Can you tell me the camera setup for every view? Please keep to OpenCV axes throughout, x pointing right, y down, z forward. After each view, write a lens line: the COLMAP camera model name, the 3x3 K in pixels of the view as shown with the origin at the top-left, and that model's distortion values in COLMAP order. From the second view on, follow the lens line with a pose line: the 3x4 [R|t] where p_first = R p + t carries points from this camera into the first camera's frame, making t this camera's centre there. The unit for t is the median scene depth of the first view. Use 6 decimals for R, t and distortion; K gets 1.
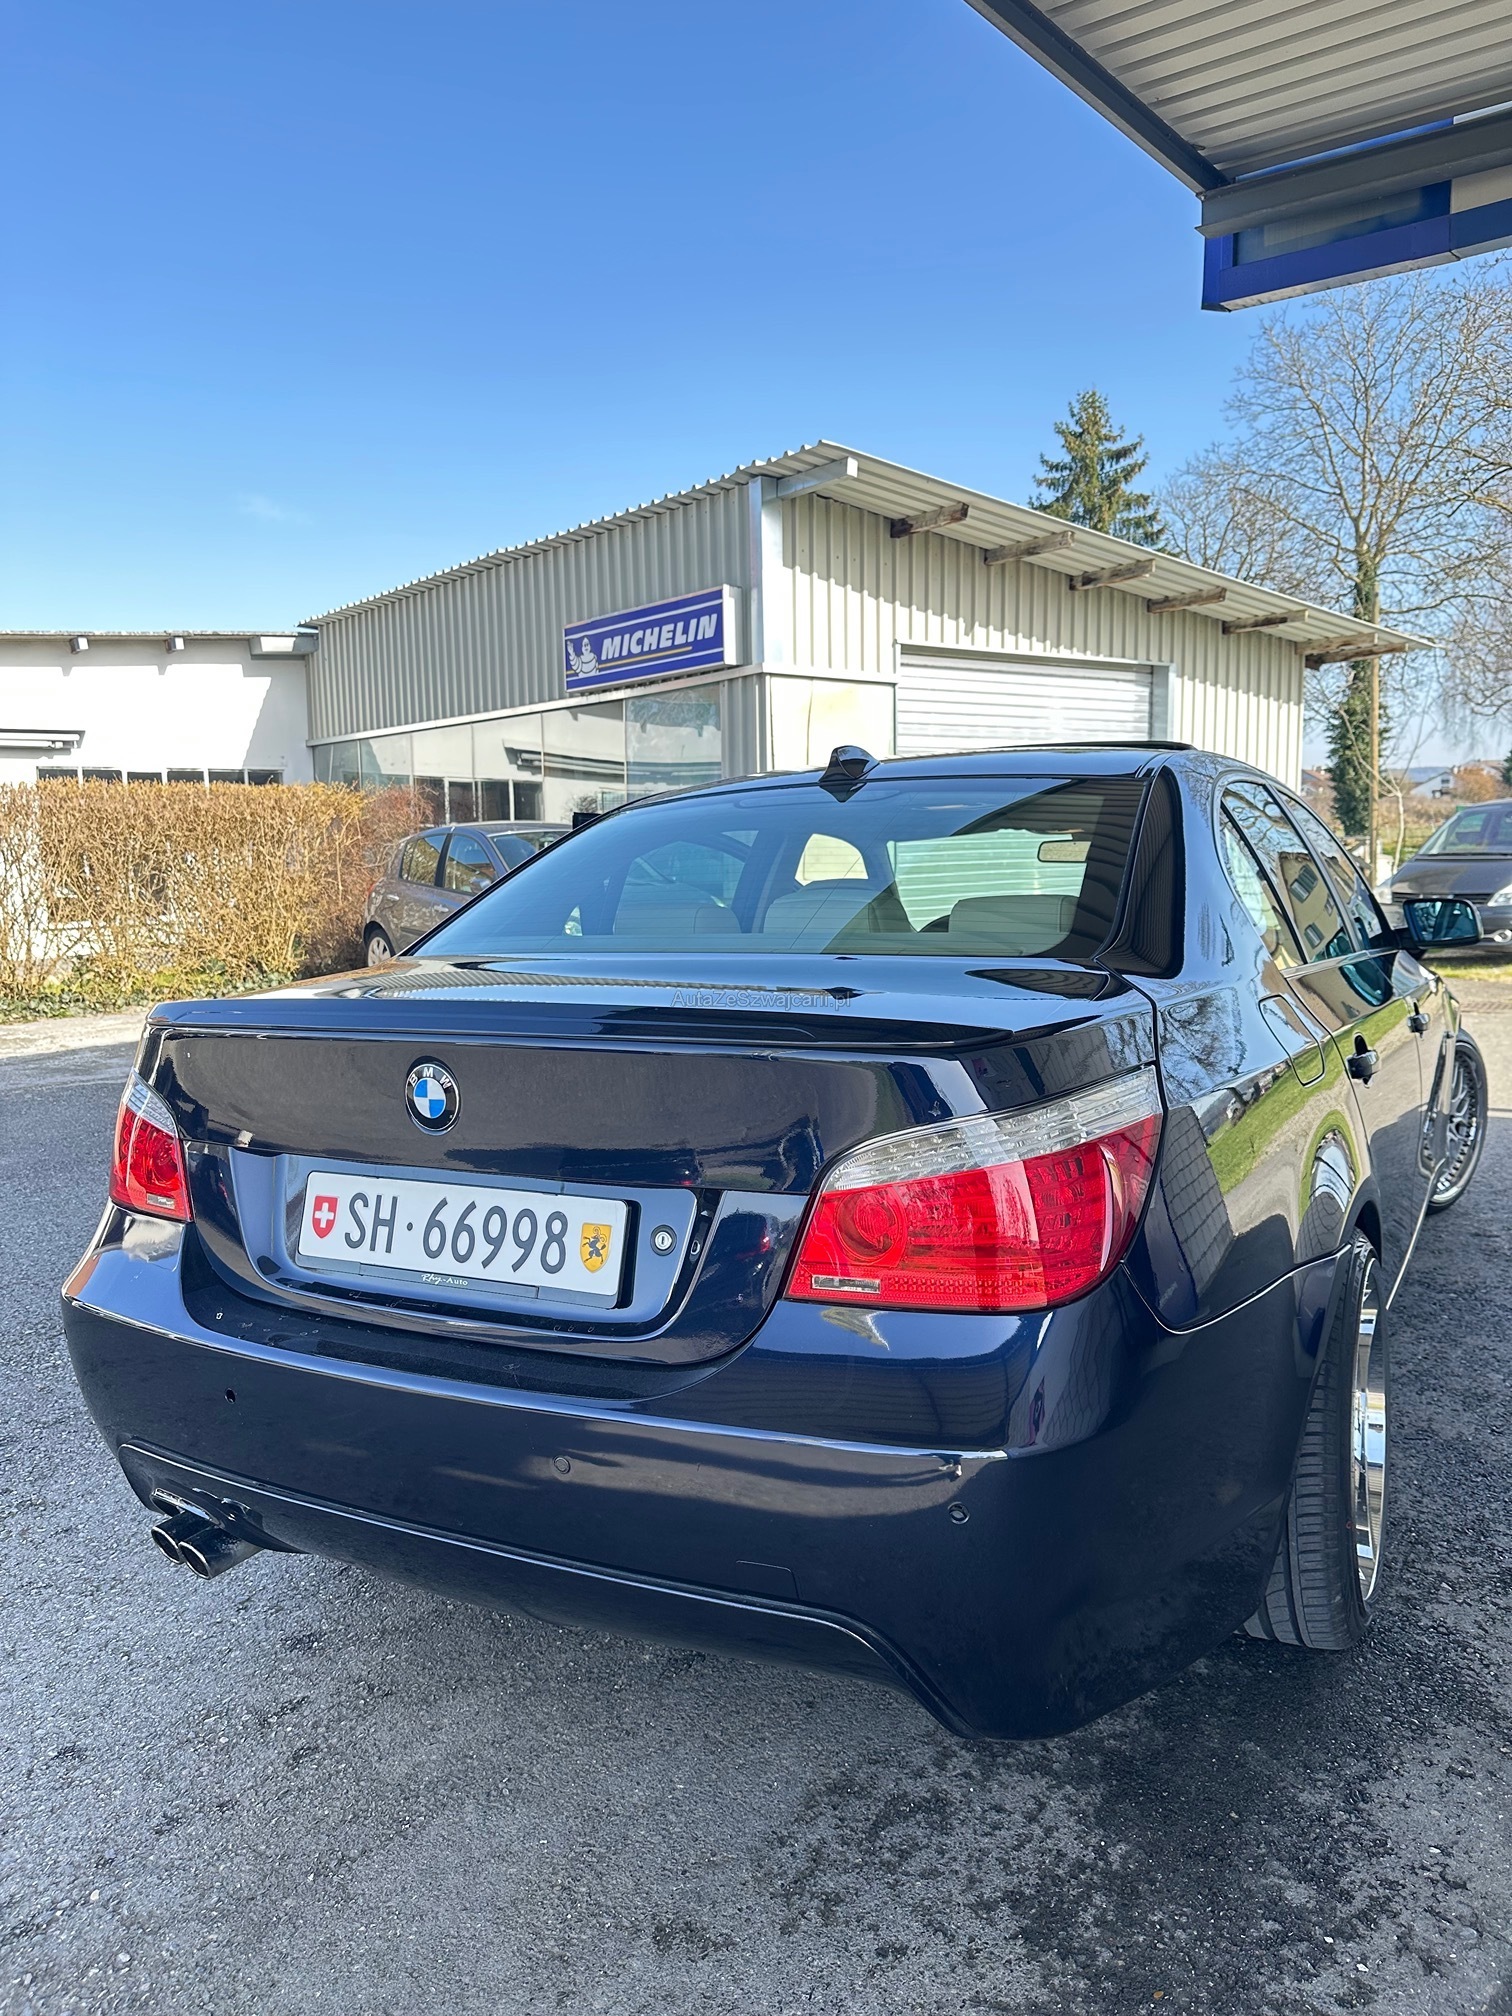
lens RADIAL K [[1413.8, 0, 752.4], [0, 1413.8, 1046.1], [0, 0, 1]] dist [0.022703, -0.023150]
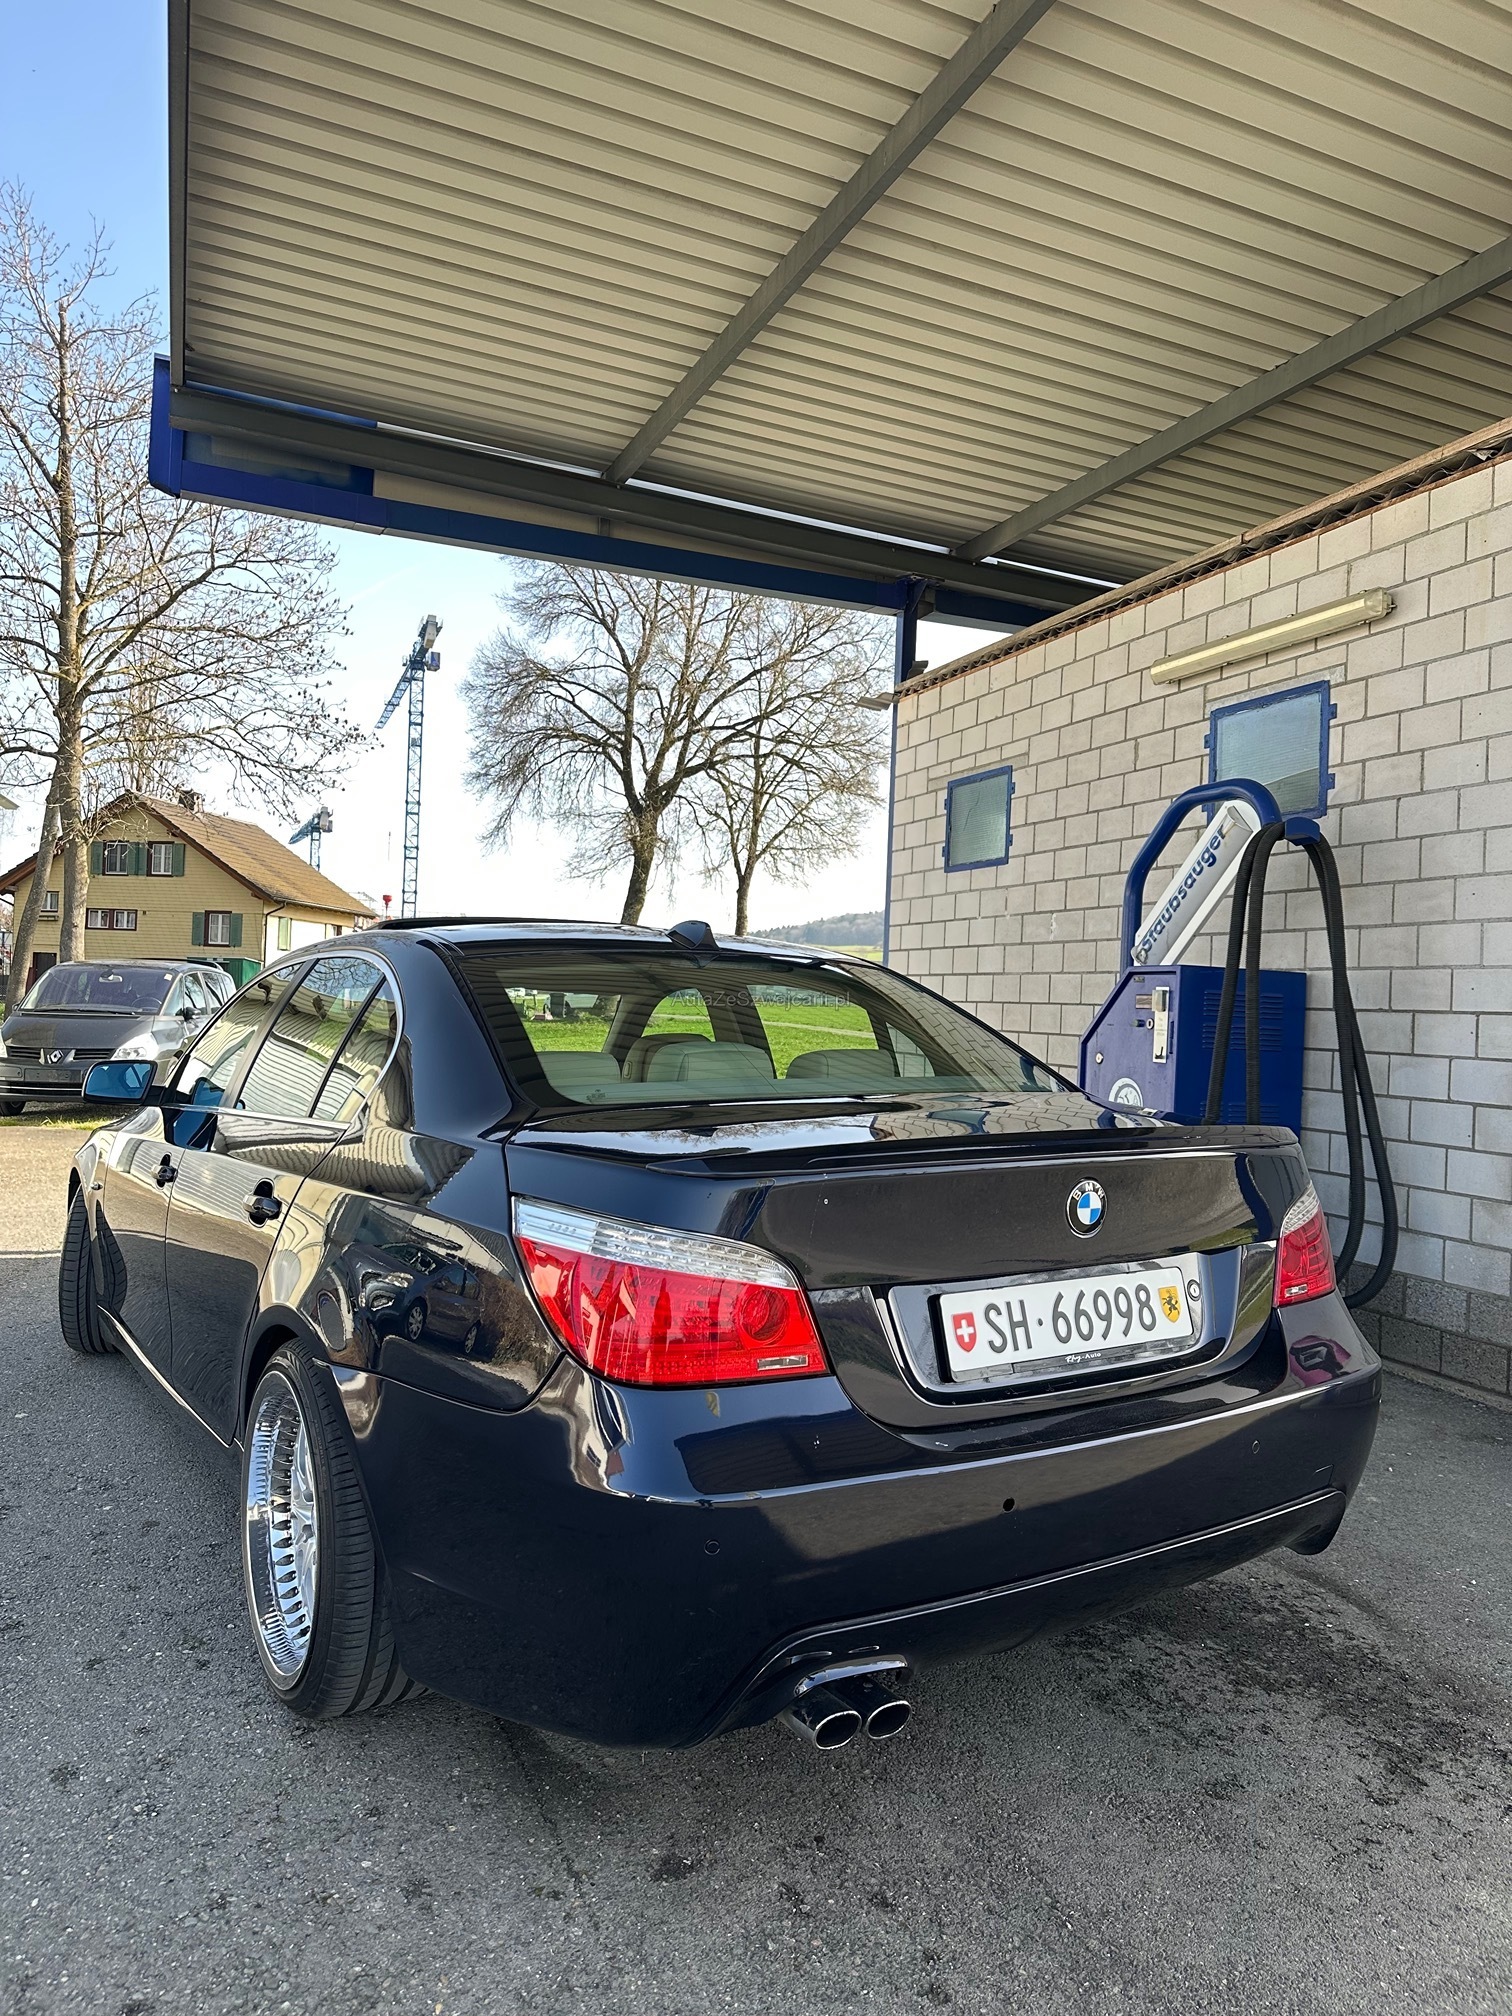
lens RADIAL K [[1413.8, 0, 760.2], [0, 1413.8, 1034.3], [0, 0, 1]] dist [0.022703, -0.023150]
pose [[0.473151, 0.026430, 0.880585, -0.399197], [0.075372, 0.994671, -0.070353, -0.013755], [-0.877751, 0.099659, 0.468637, 0.174444]]
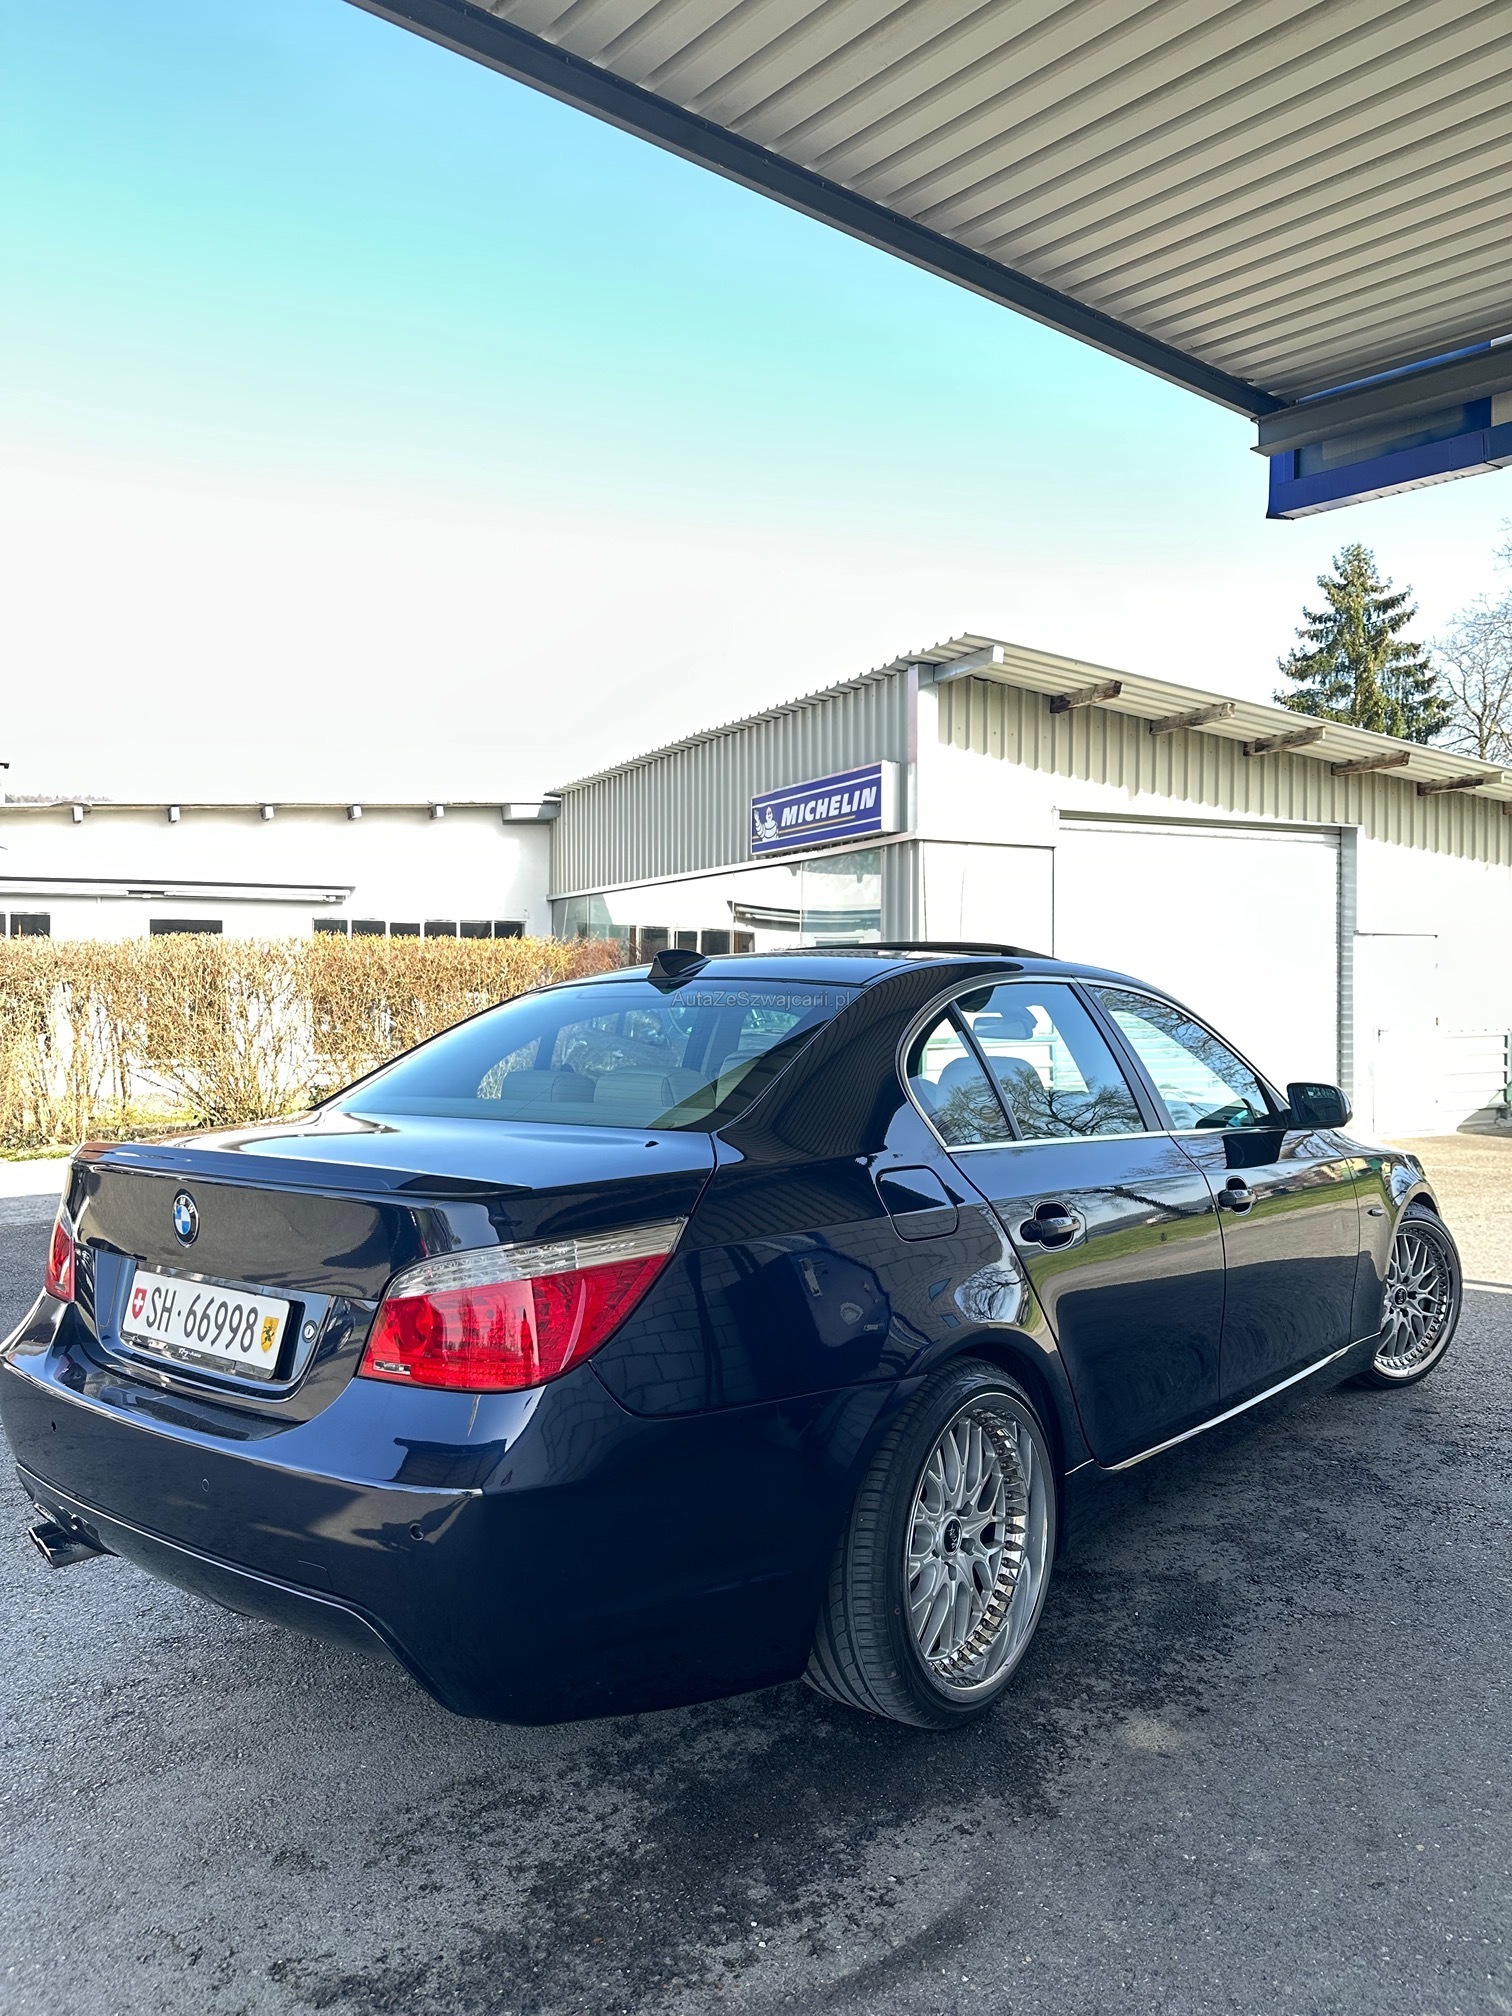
lens RADIAL K [[1413.8, 0, 755.1], [0, 1413.8, 1052.5], [0, 0, 1]] dist [0.022703, -0.023150]
pose [[0.981844, 0.025079, -0.188025, 0.159623], [-0.042764, 0.994969, -0.090600, -0.007049], [0.184807, 0.096996, 0.977977, -0.079279]]
